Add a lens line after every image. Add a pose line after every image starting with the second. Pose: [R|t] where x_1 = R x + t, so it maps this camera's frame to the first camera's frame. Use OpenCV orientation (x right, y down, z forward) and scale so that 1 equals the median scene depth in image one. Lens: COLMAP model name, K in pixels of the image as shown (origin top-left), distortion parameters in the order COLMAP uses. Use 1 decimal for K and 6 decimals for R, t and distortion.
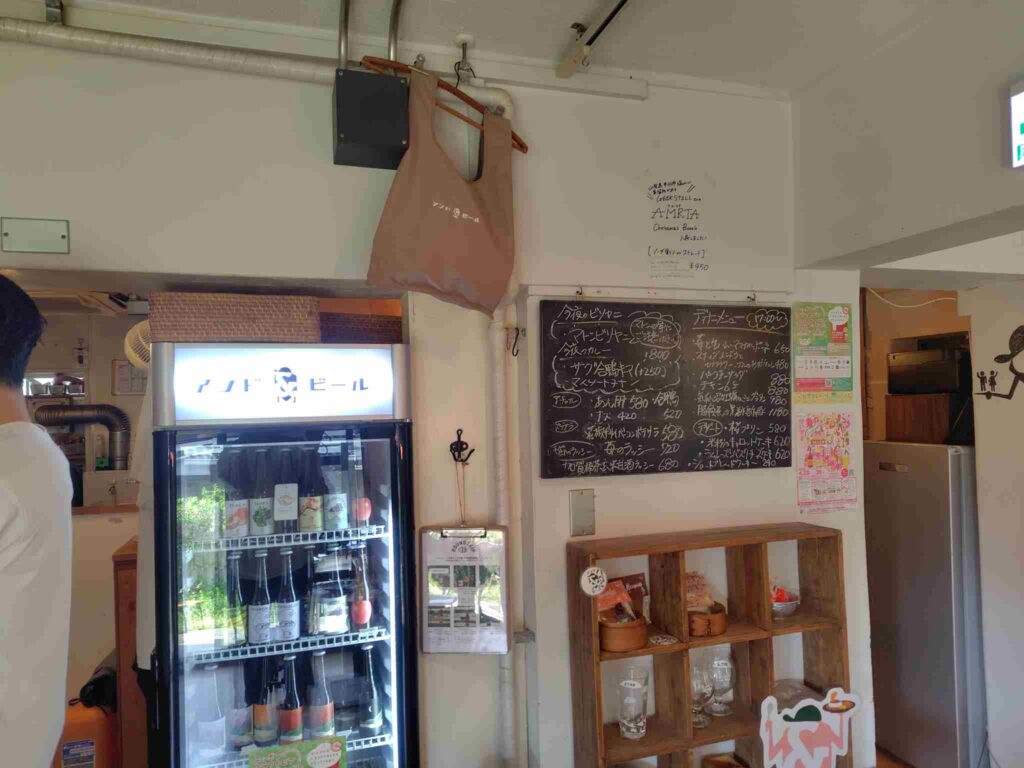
lens RADIAL K [[694.5, 0, 511.5], [0, 694.5, 381.7], [0, 0, 1]] dist [0.016865, -0.013564]
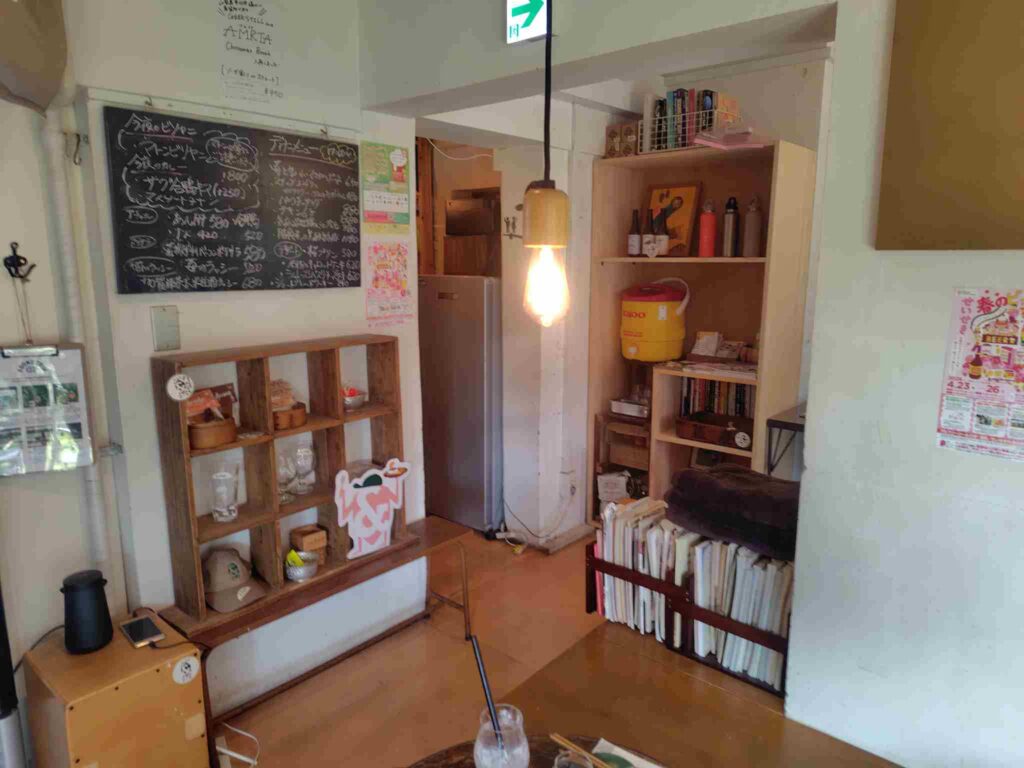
lens RADIAL K [[694.5, 0, 511.4], [0, 694.5, 388.3], [0, 0, 1]] dist [0.016865, -0.013564]
pose [[0.856379, -0.067769, 0.511881, 0.003951], [-0.038805, 0.980099, 0.194679, 0.052952], [-0.514887, -0.186583, 0.836707, -0.160155]]
